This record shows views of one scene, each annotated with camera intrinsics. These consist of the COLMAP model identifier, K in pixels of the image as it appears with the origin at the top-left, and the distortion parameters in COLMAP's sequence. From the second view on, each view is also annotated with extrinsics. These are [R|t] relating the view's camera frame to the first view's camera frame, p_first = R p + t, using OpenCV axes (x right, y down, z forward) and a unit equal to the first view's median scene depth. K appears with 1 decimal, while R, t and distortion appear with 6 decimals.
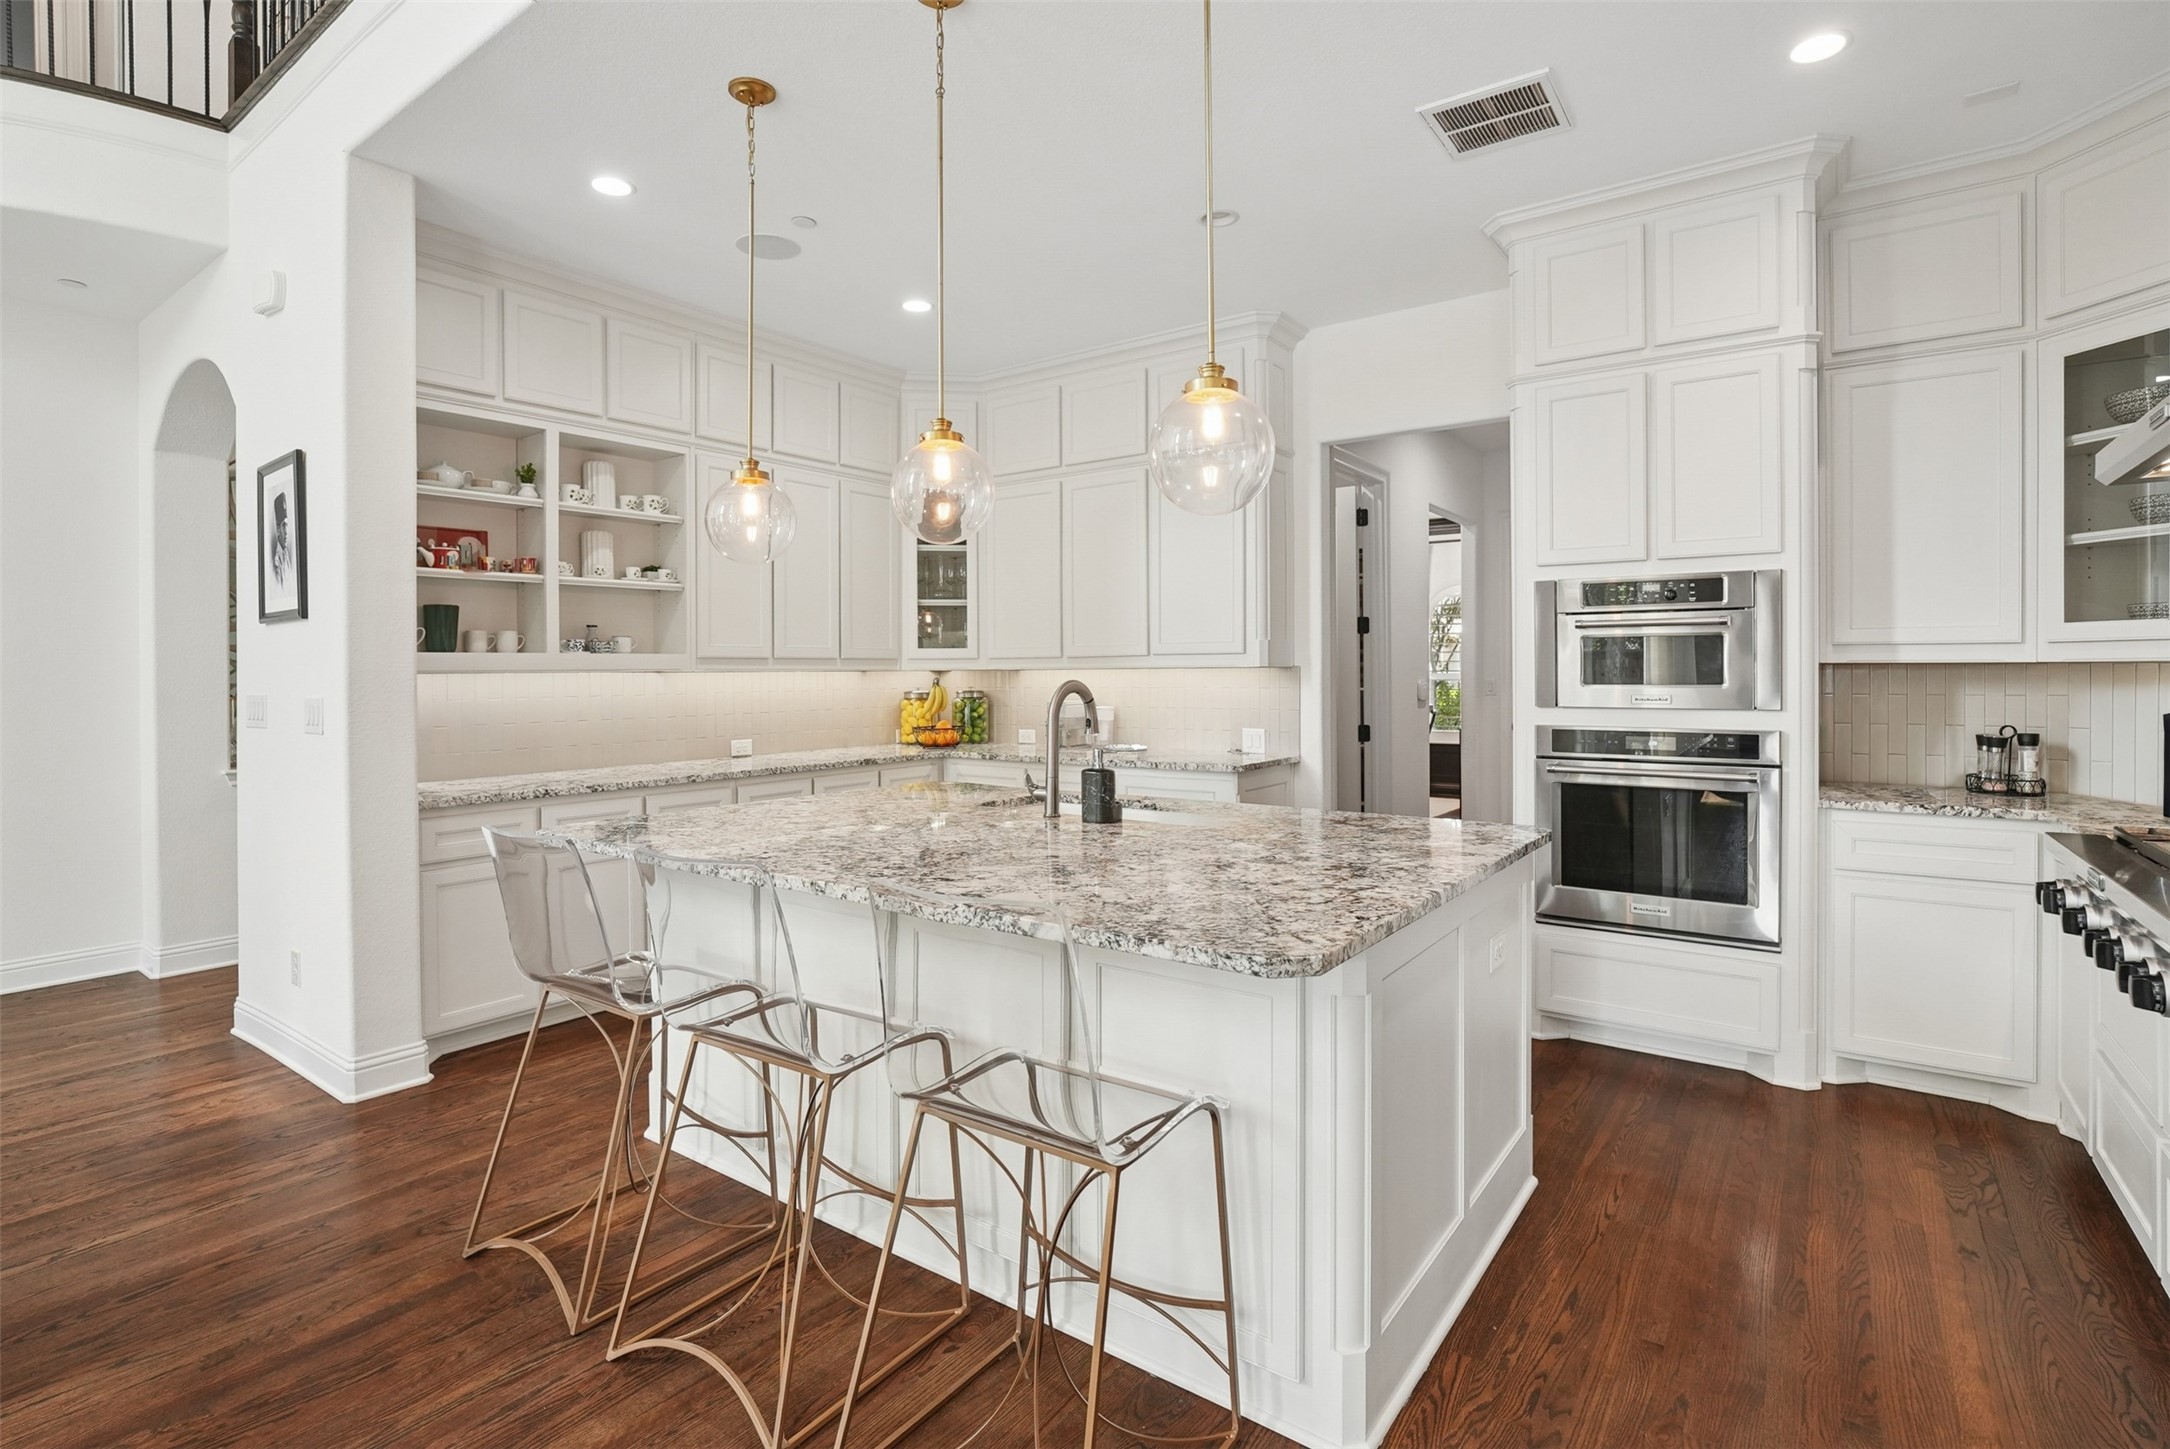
lens RADIAL K [[1043.6, 0, 1079.6], [0, 1043.6, 683.4], [0, 0, 1]] dist [0.002794, 0.000557]
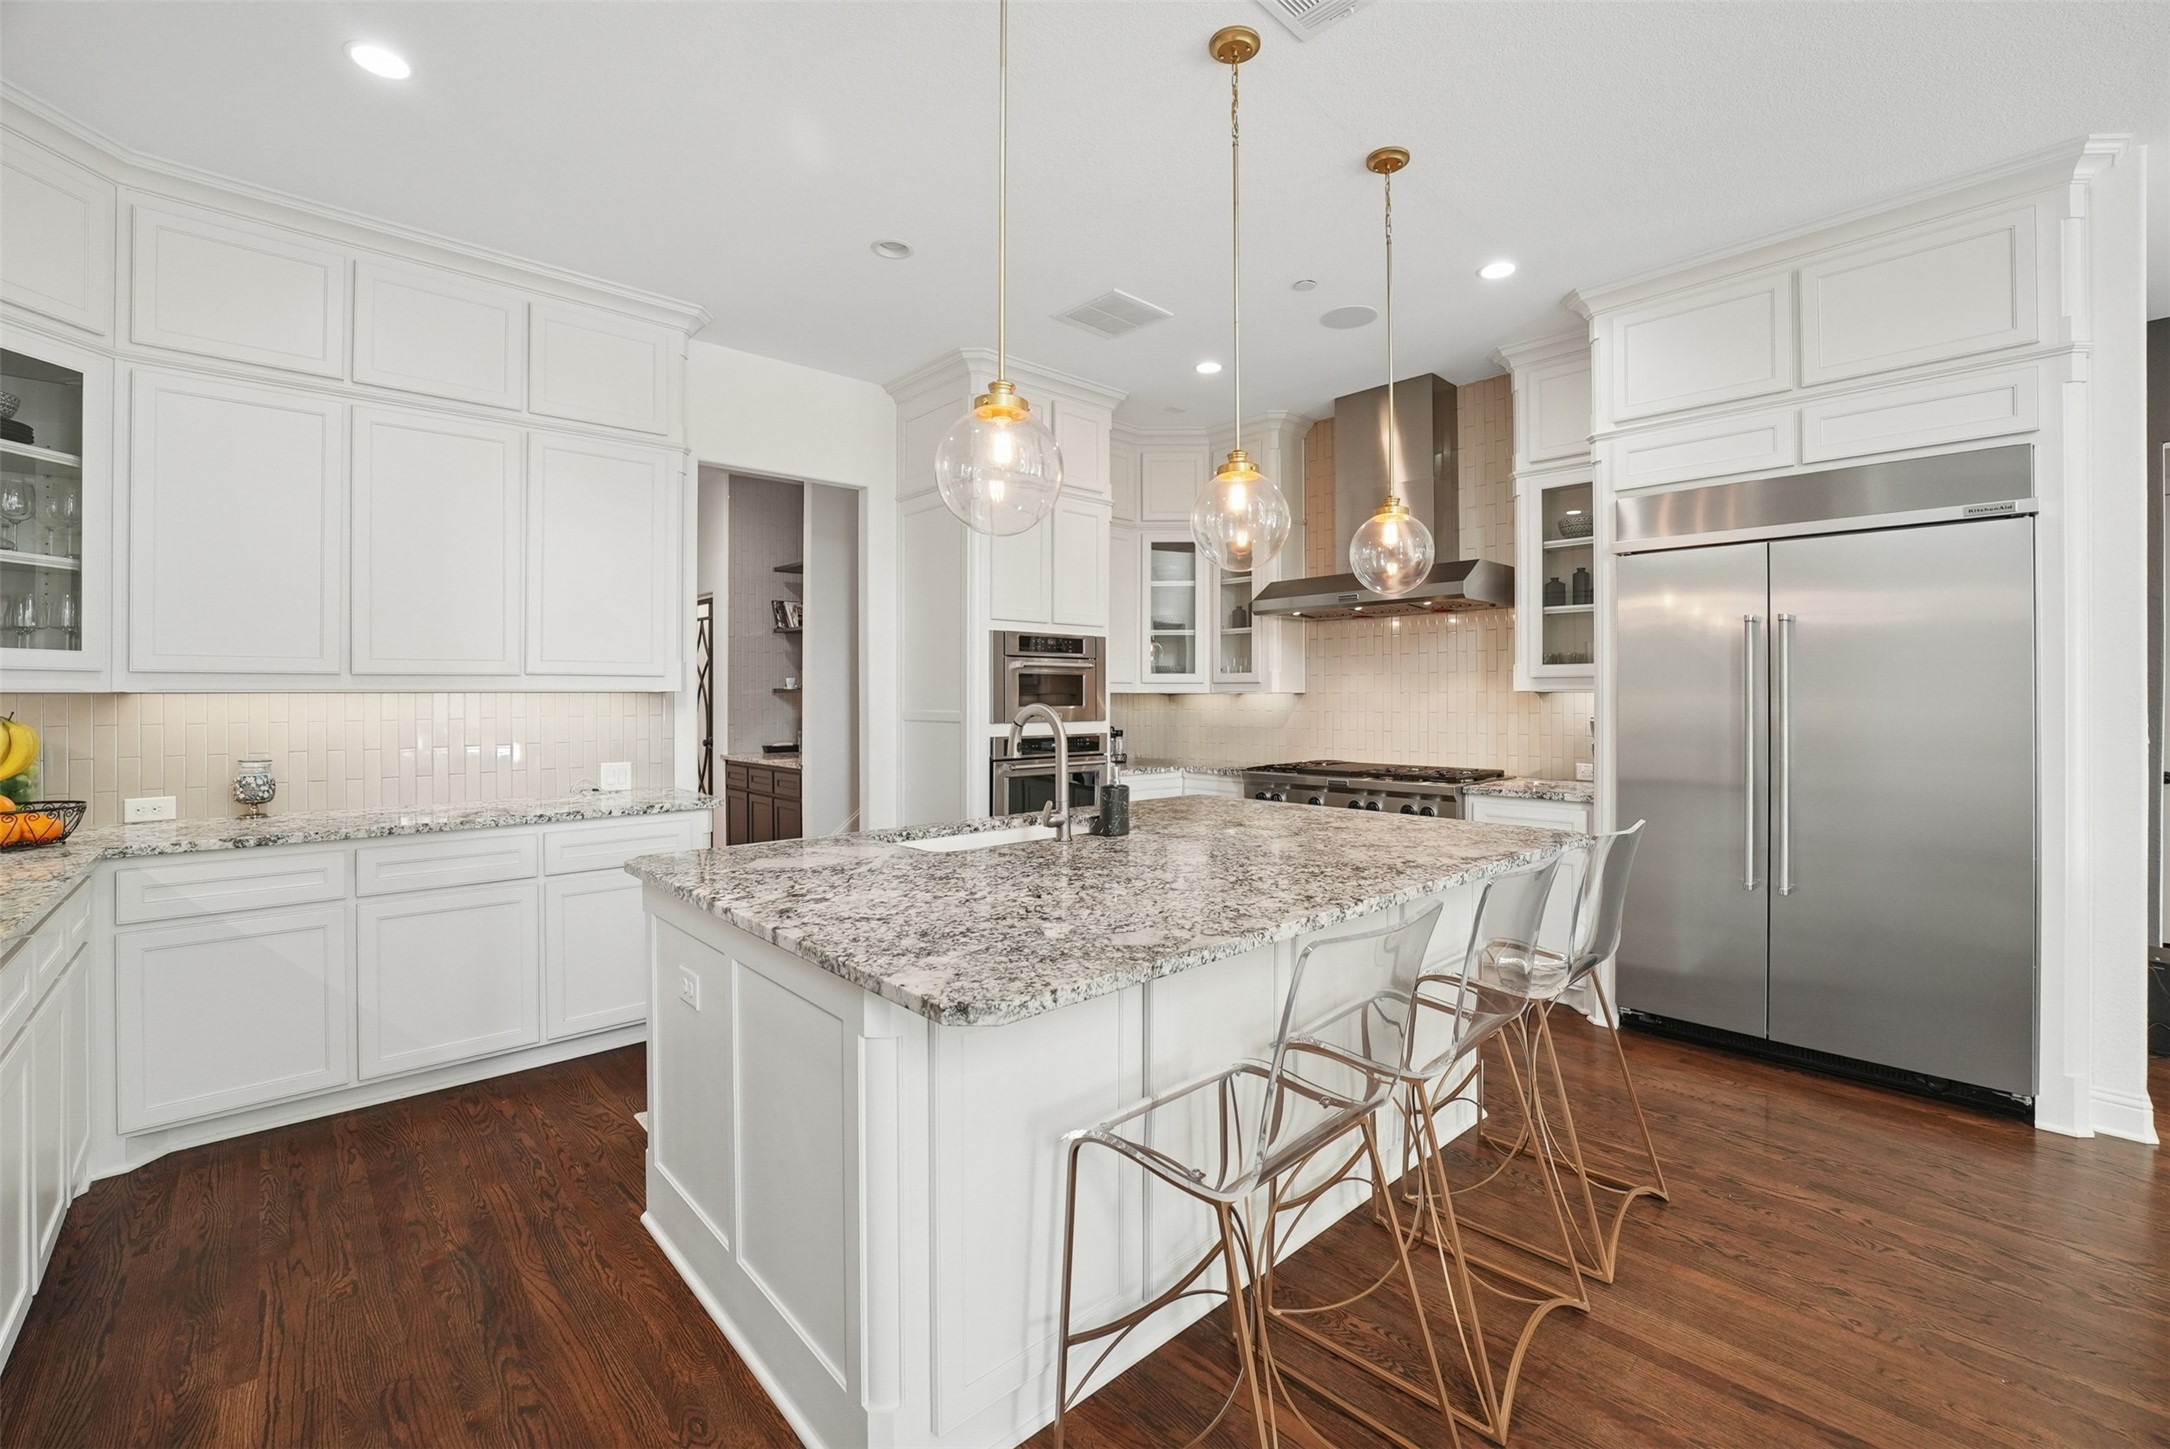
lens RADIAL K [[938.0, 0, 1085.0], [0, 938.0, 724.5], [0, 0, 1]] dist [-0.001182, -0.000249]
pose [[0.176911, -0.031862, 0.983711, -0.796381], [0.008327, 0.999489, 0.030875, -0.013923], [-0.984192, 0.002730, 0.177086, 0.720181]]
